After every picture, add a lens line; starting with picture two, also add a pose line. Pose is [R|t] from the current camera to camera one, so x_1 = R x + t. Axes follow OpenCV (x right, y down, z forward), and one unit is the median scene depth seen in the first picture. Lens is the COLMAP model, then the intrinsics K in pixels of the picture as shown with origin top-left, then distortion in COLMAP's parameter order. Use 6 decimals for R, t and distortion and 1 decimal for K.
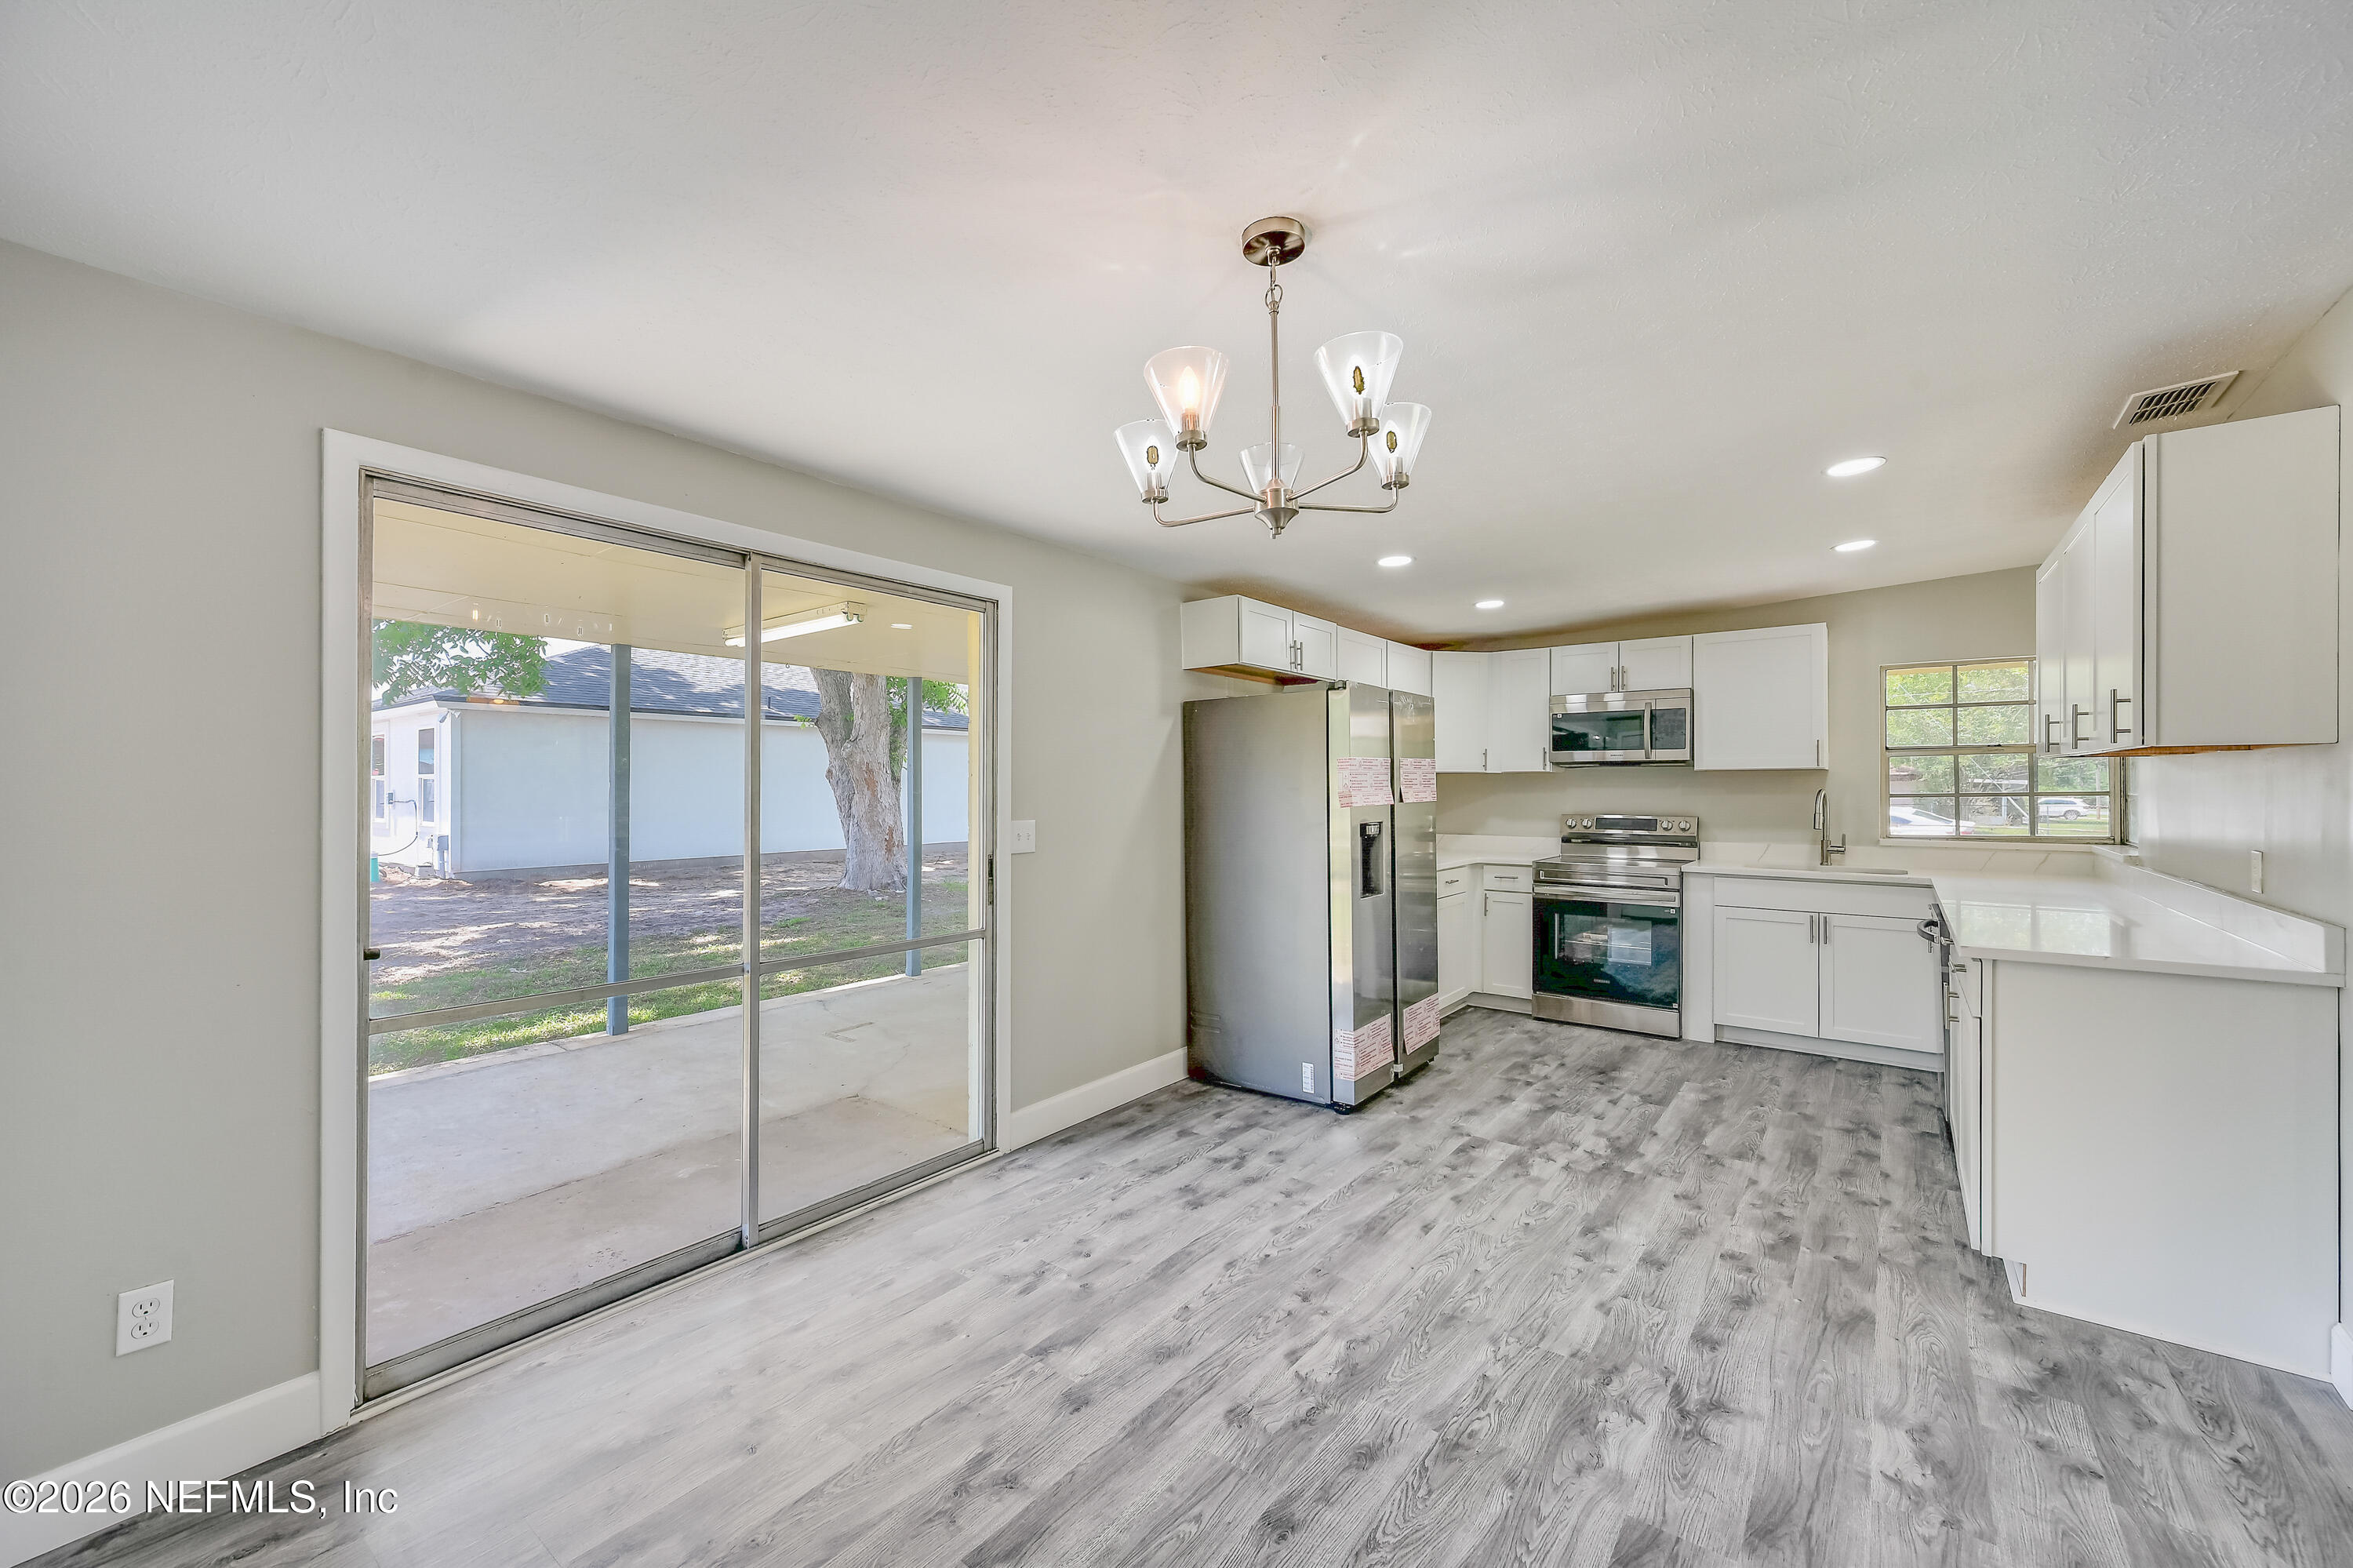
lens RADIAL K [[933.0, 0, 1184.5], [0, 933.0, 781.8], [0, 0, 1]] dist [-0.000656, -0.000104]
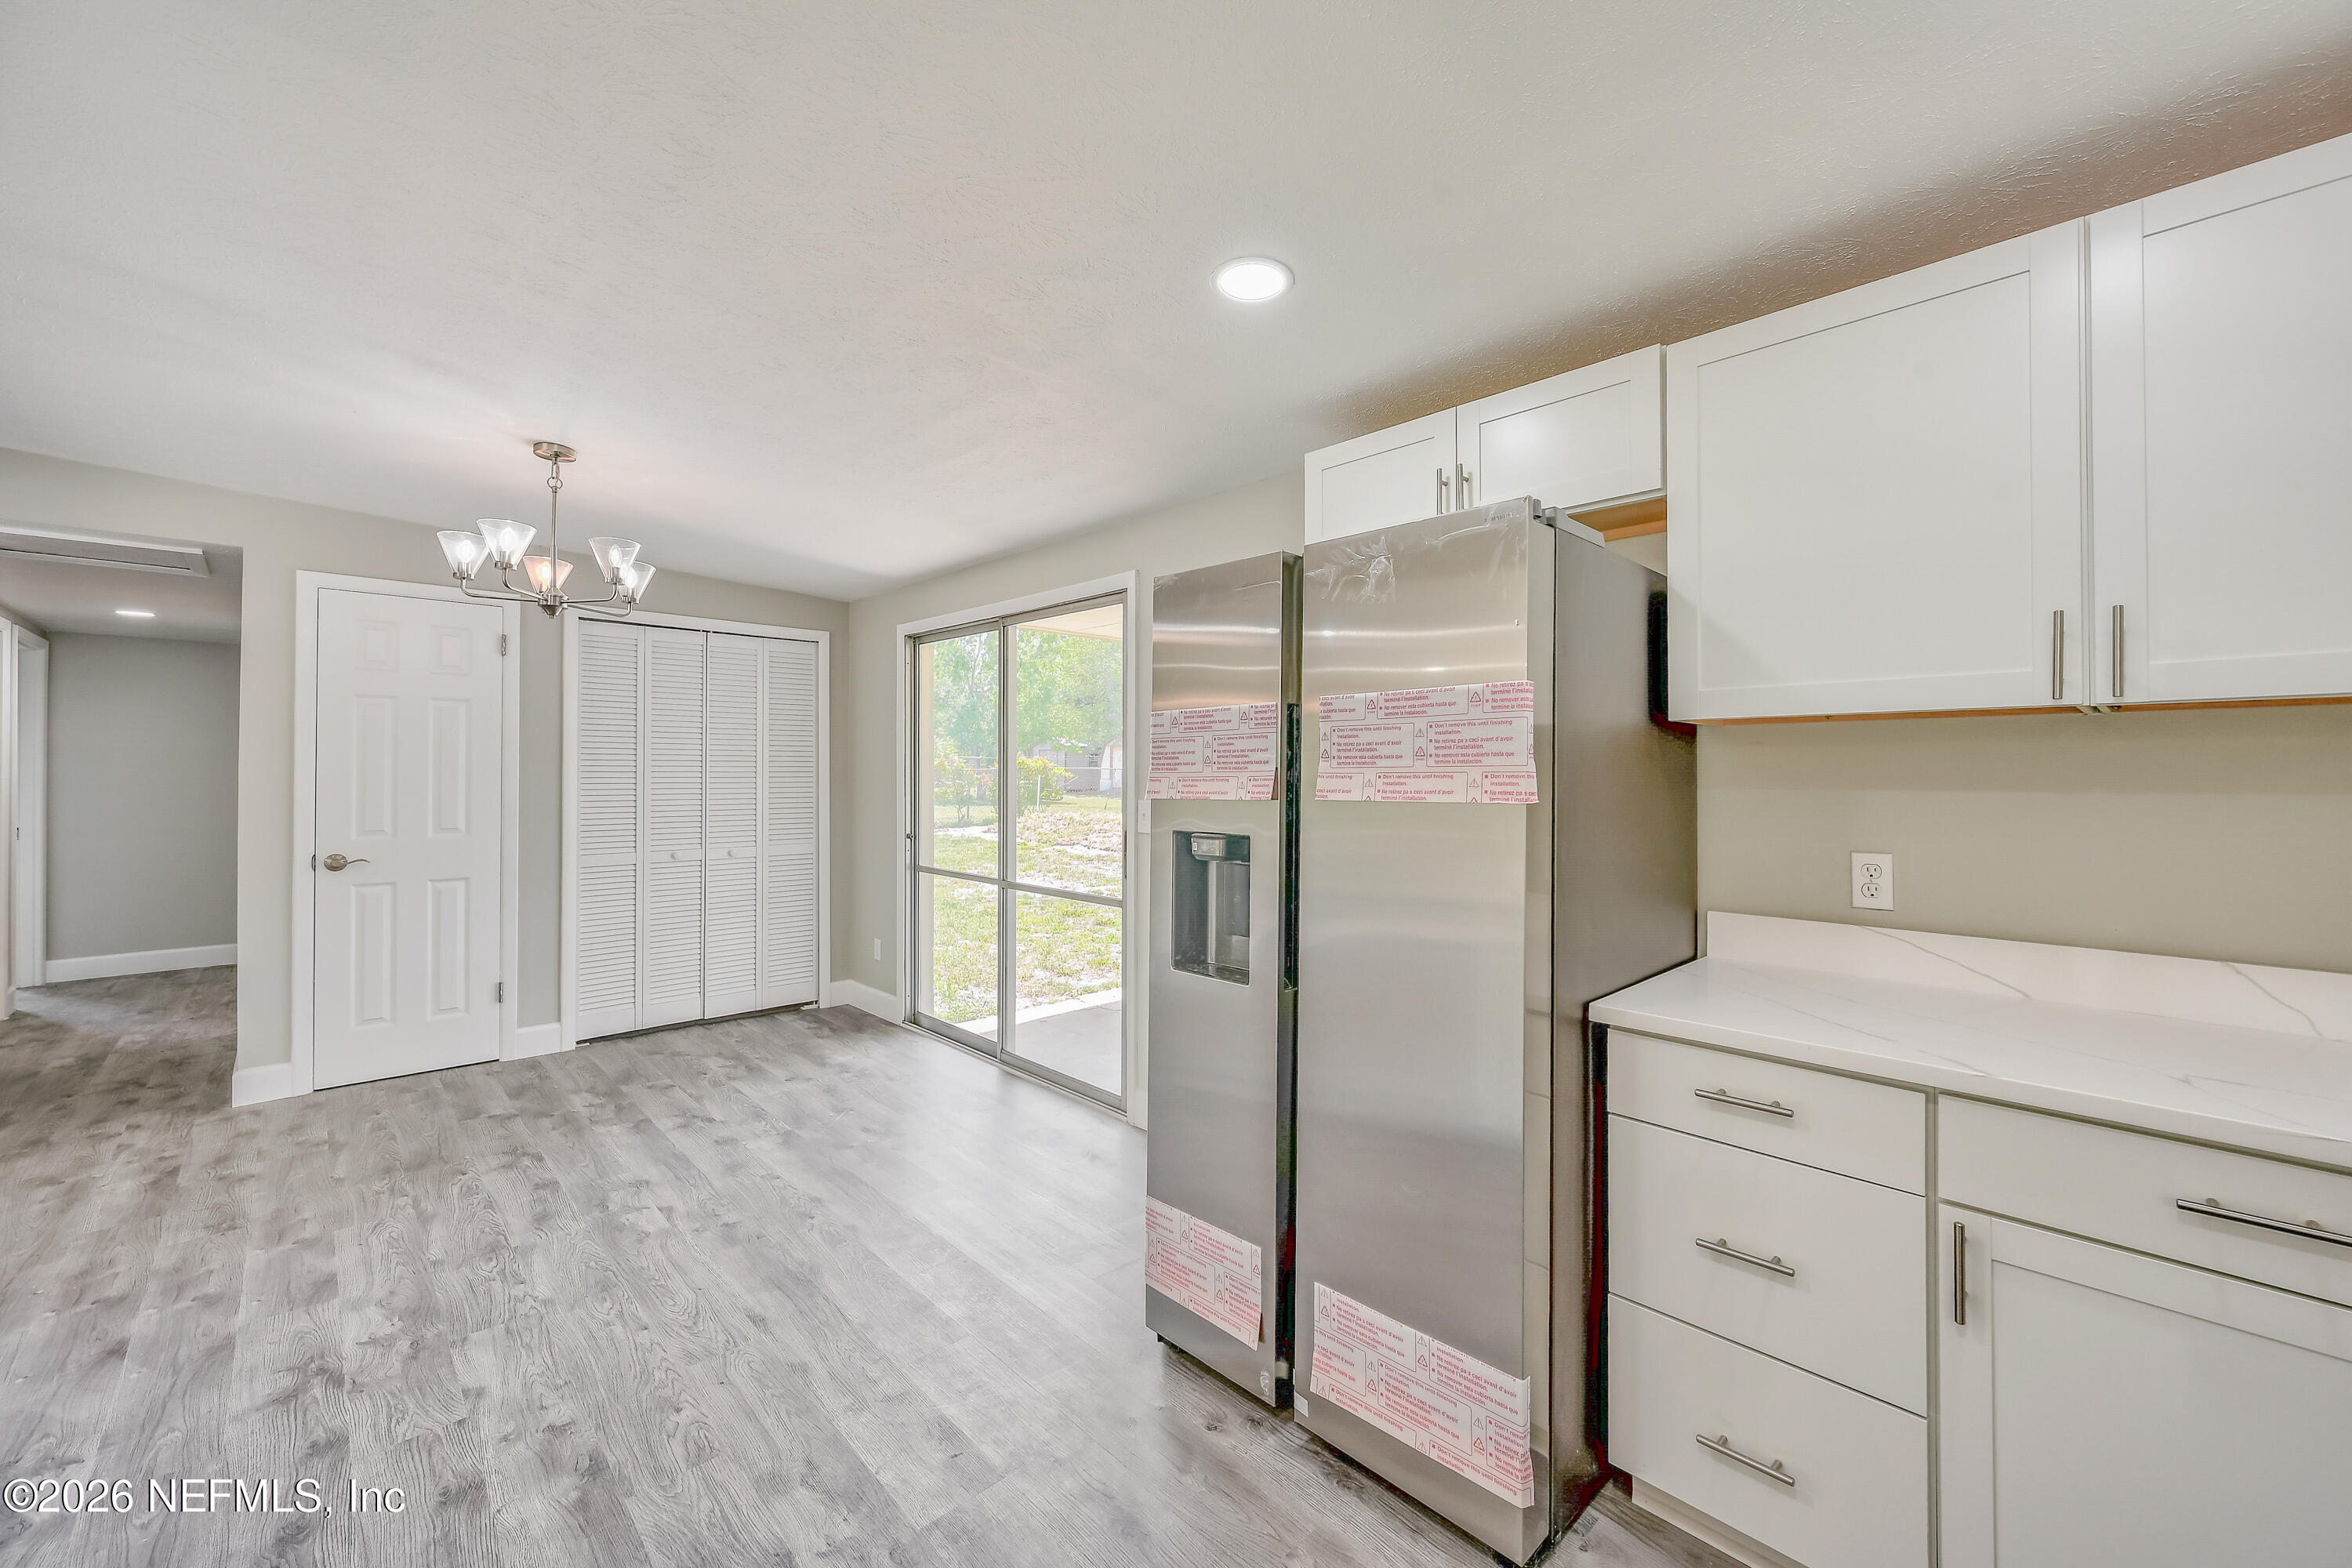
lens RADIAL K [[932.6, 0, 1180.6], [0, 932.6, 765.2], [0, 0, 1]] dist [-0.000656, -0.000104]
pose [[-0.163544, -0.001517, -0.986535, 1.701190], [0.003333, 0.999992, -0.002090, 0.013932], [0.986530, -0.003630, -0.163538, 2.565453]]
